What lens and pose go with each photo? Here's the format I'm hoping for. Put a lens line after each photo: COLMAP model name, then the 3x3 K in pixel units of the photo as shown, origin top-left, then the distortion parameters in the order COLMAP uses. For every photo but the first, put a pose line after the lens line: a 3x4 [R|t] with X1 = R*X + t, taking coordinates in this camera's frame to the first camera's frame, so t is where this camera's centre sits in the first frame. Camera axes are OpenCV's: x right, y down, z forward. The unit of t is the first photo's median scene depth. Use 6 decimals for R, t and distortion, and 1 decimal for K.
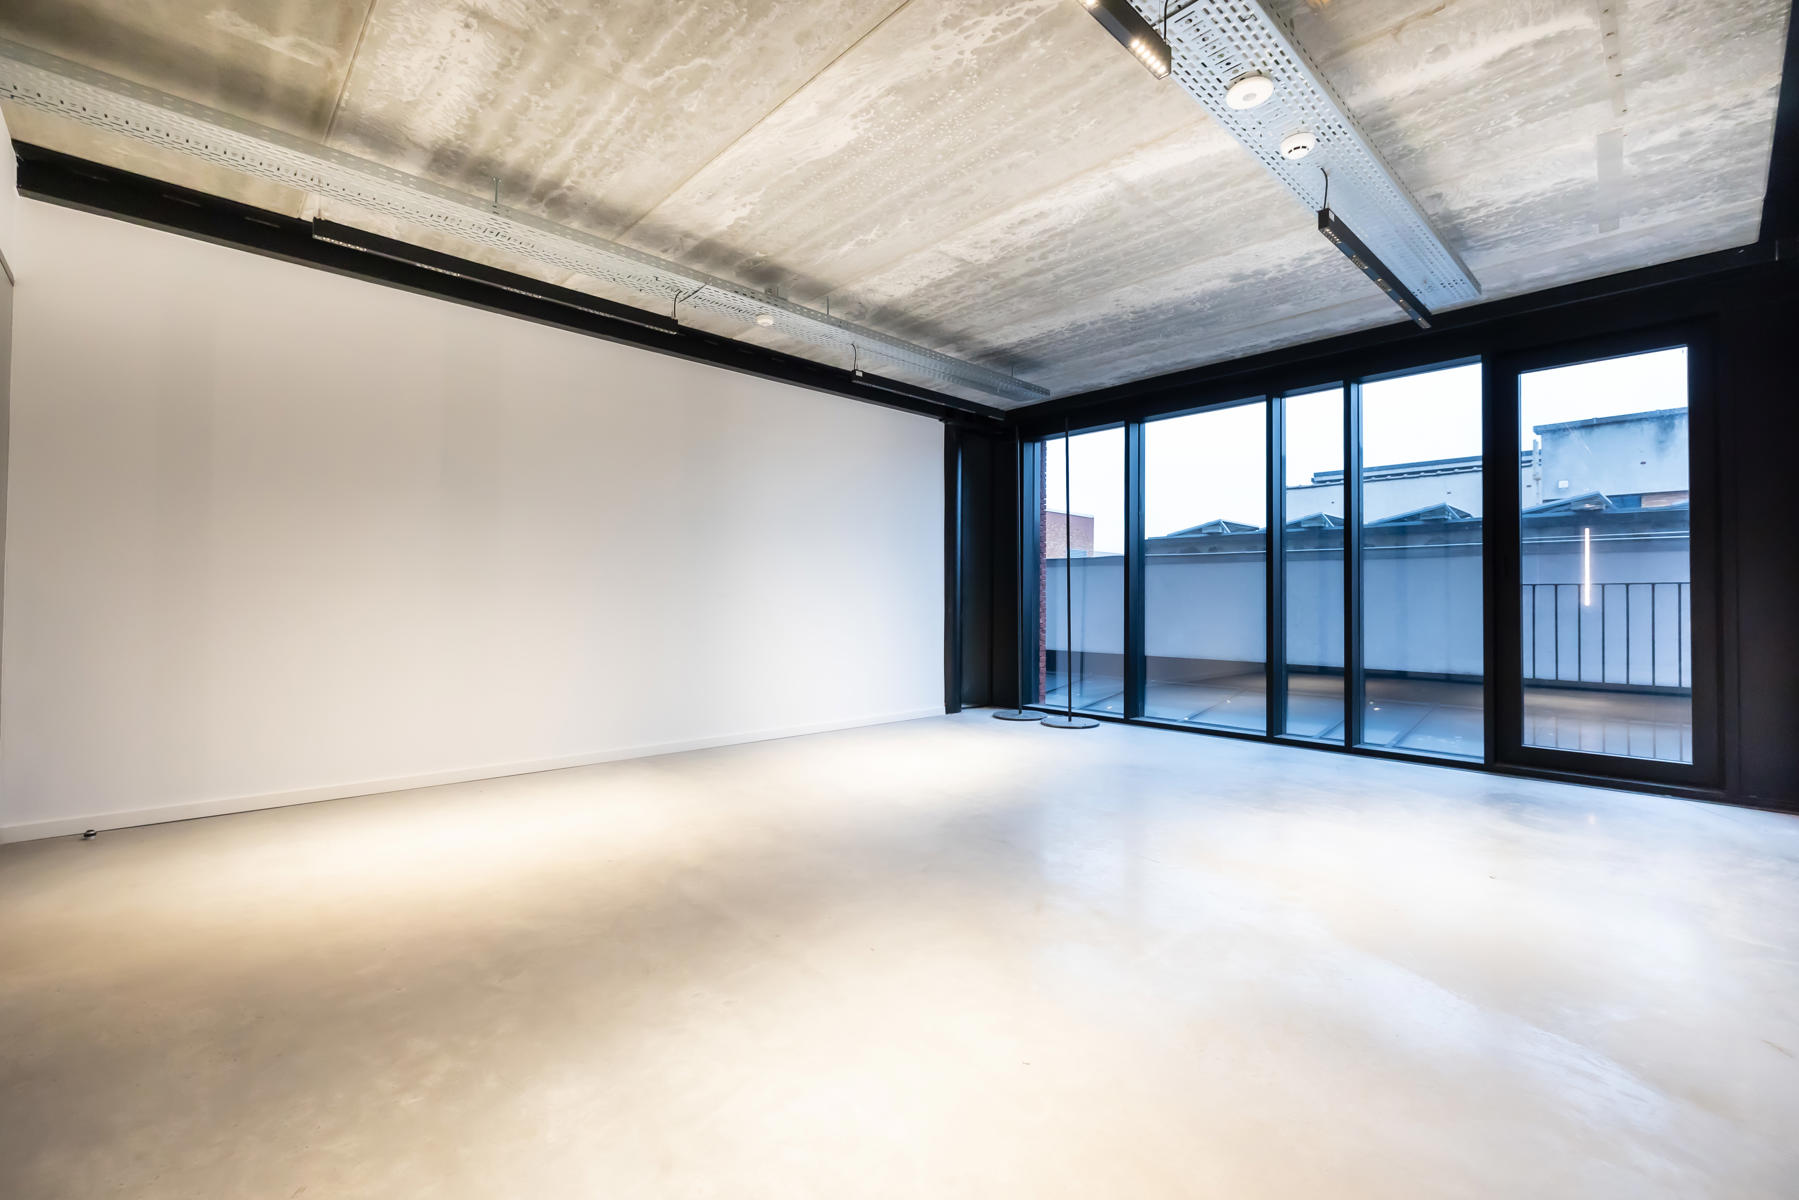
lens RADIAL K [[762.6, 0, 898.7], [0, 762.6, 595.9], [0, 0, 1]] dist [0.000340, -0.000176]
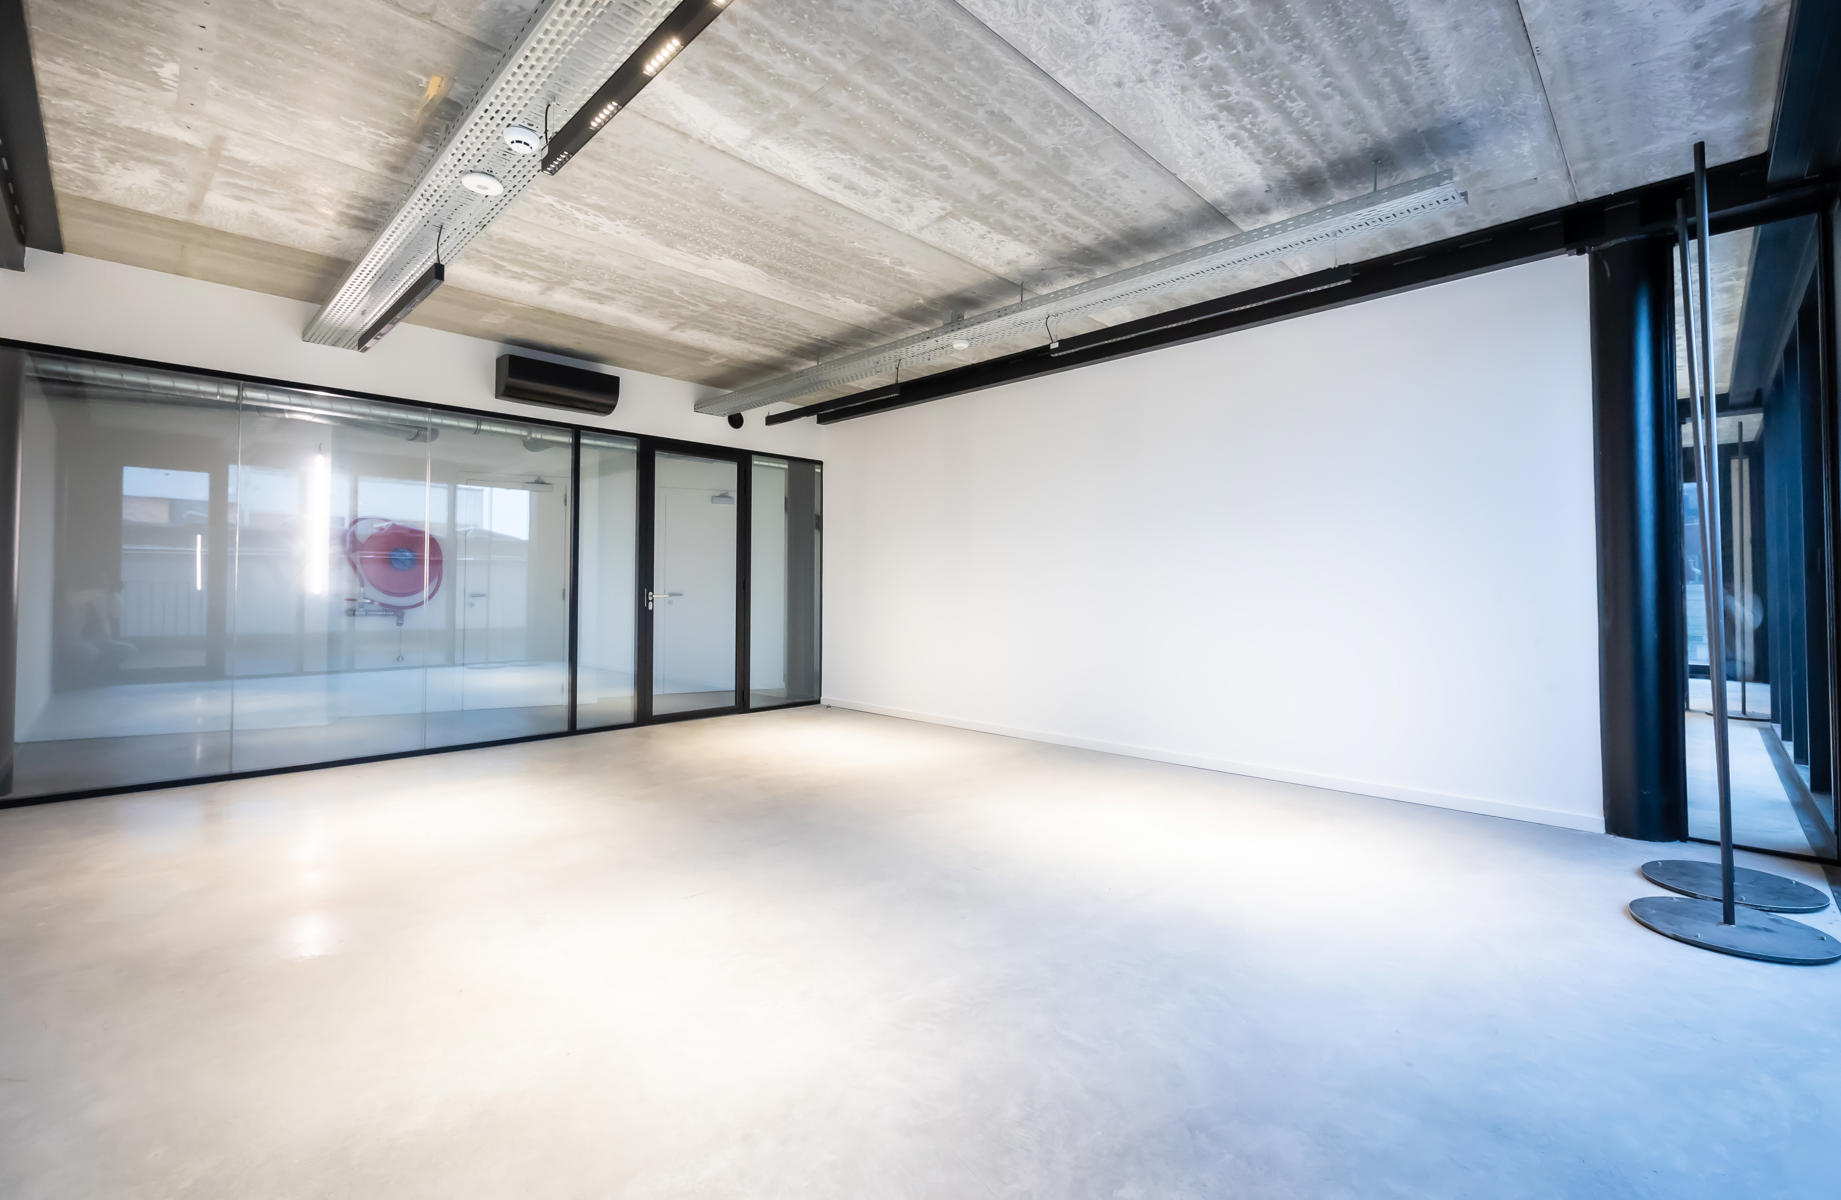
lens RADIAL K [[793.6, 0, 919.9], [0, 793.6, 589.5], [0, 0, 1]] dist [0.019478, 0.000197]
pose [[0.033403, -0.008404, -0.999407, 1.001666], [0.000162, 0.999965, -0.008404, -0.000837], [0.999442, 0.000119, 0.033403, 0.943566]]
